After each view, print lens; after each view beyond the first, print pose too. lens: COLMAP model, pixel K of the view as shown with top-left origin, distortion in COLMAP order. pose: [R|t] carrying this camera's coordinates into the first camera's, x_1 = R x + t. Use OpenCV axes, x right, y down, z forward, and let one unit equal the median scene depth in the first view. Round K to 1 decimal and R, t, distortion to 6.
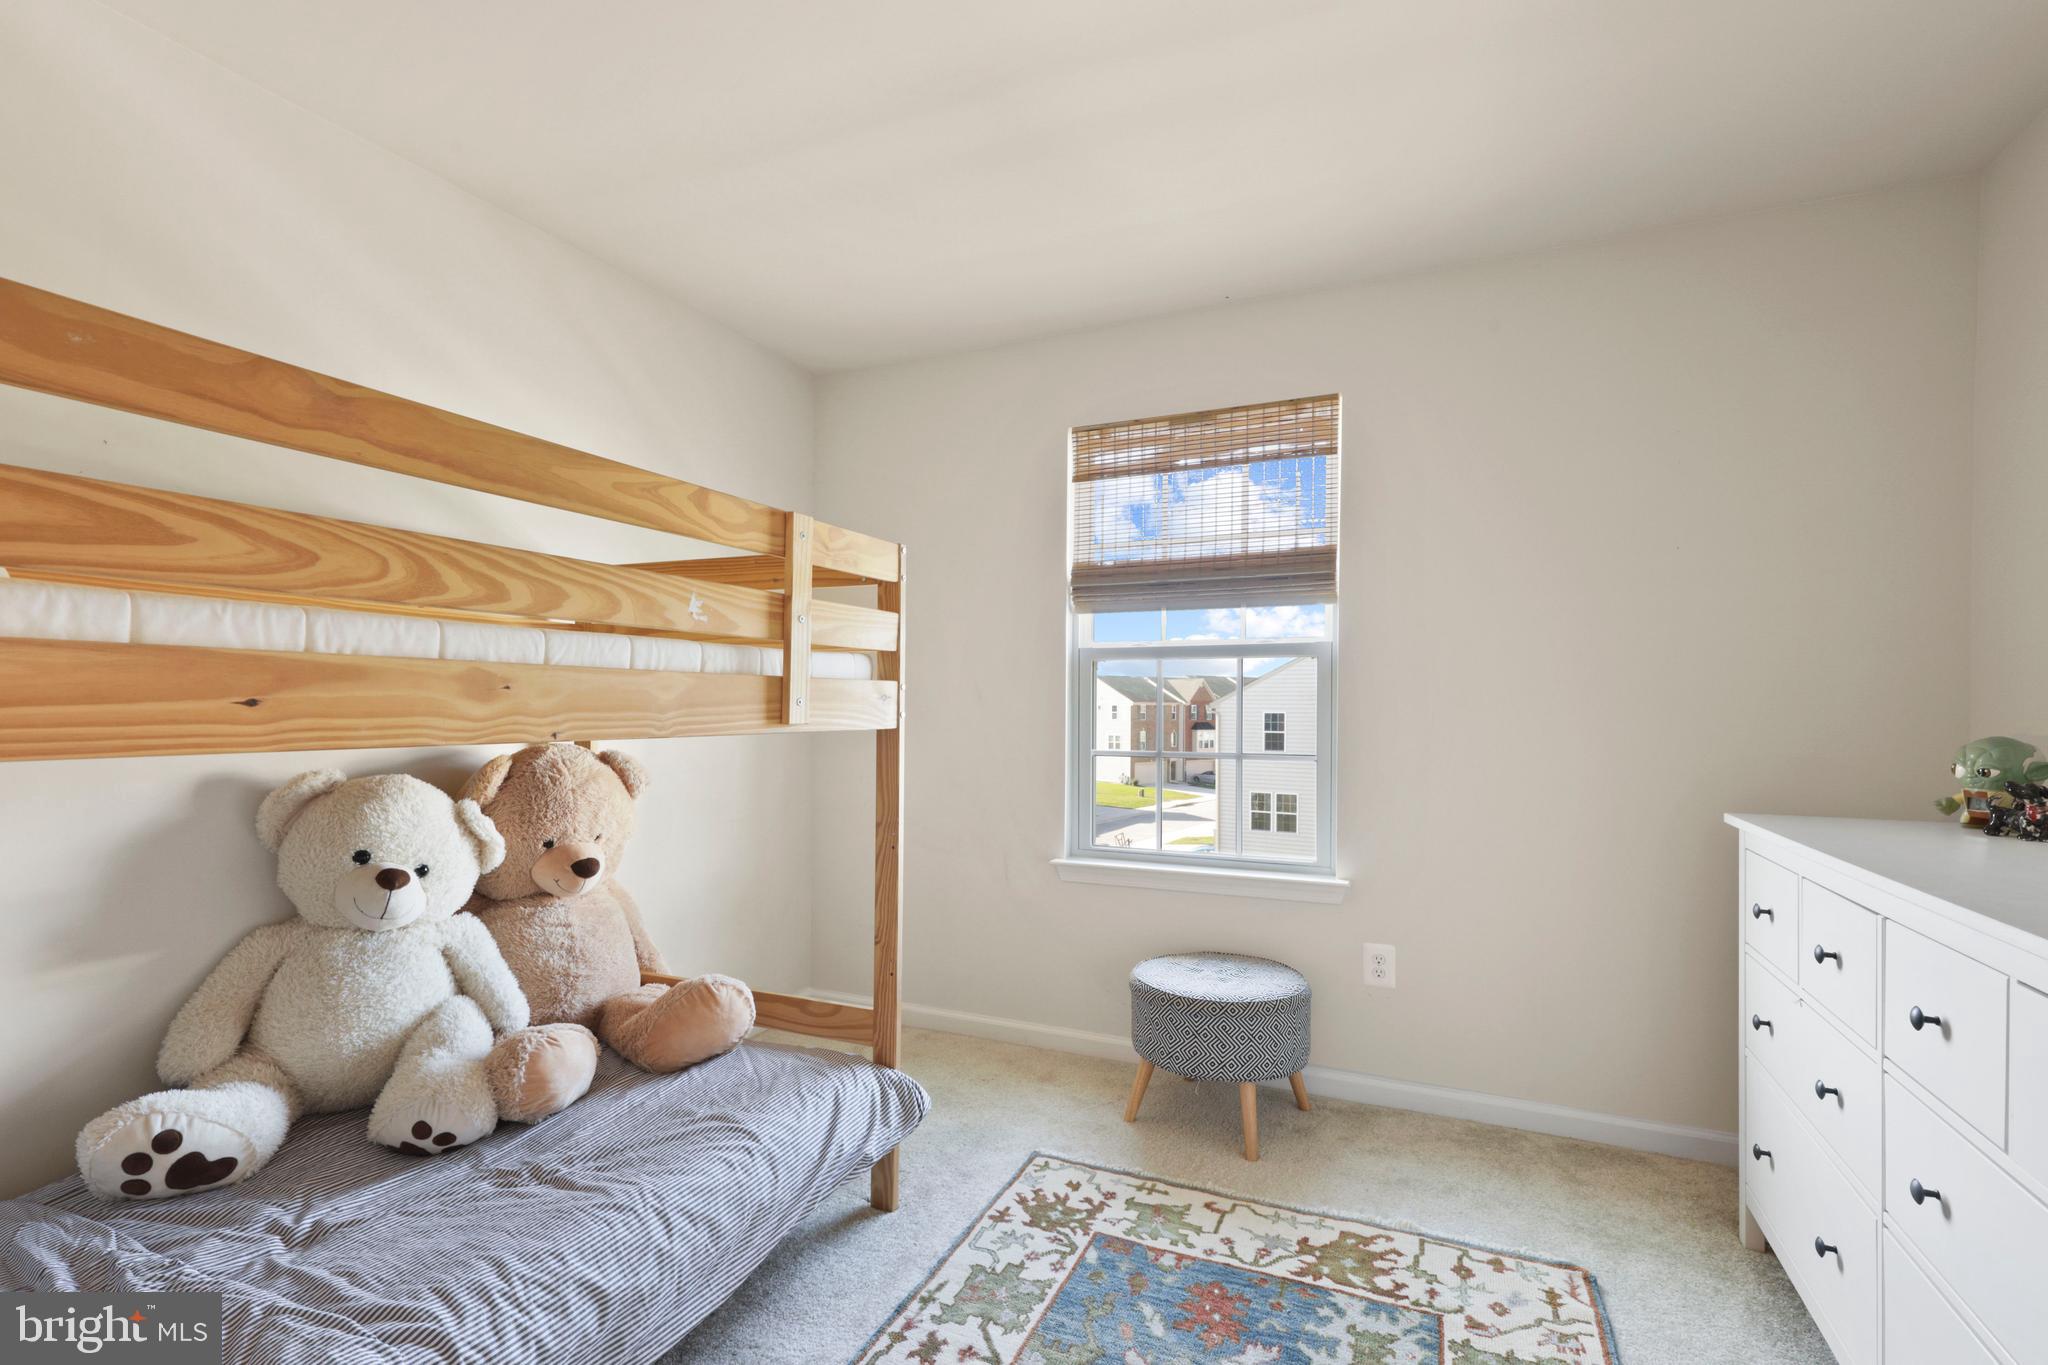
lens RADIAL K [[941.7, 0, 1019.2], [0, 941.7, 707.0], [0, 0, 1]] dist [0.043531, -0.022874]
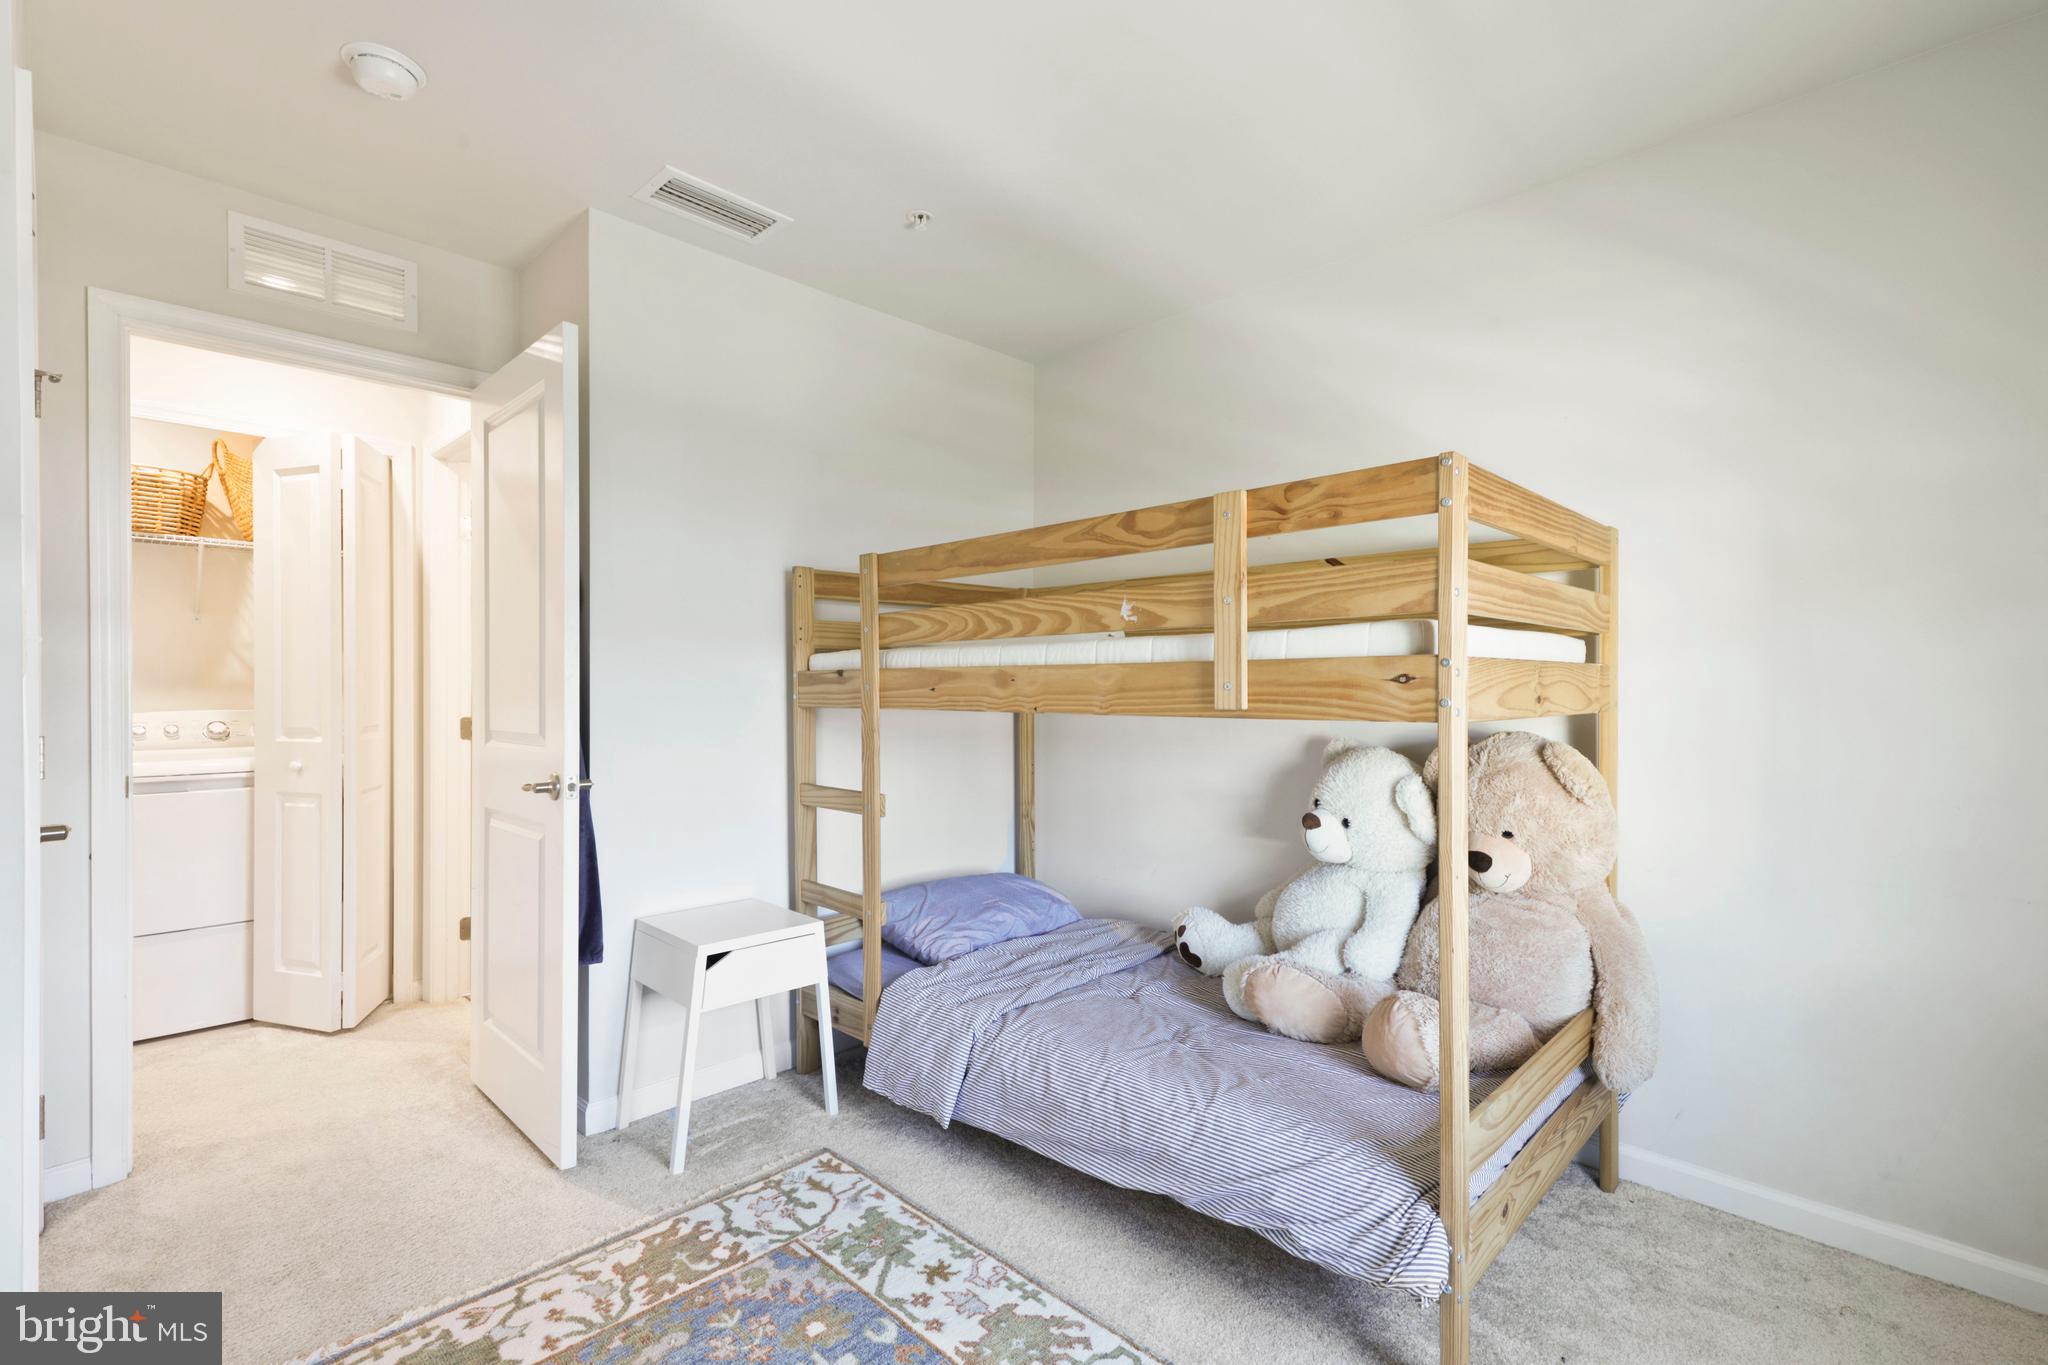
lens RADIAL K [[918.1, 0, 1029.8], [0, 918.1, 683.7], [0, 0, 1]] dist [0.014708, -0.000385]
pose [[-0.341749, -0.007491, -0.939761, 0.834898], [-0.001905, 0.999972, -0.007278, -0.001383], [0.939789, -0.000697, -0.341754, 1.308051]]
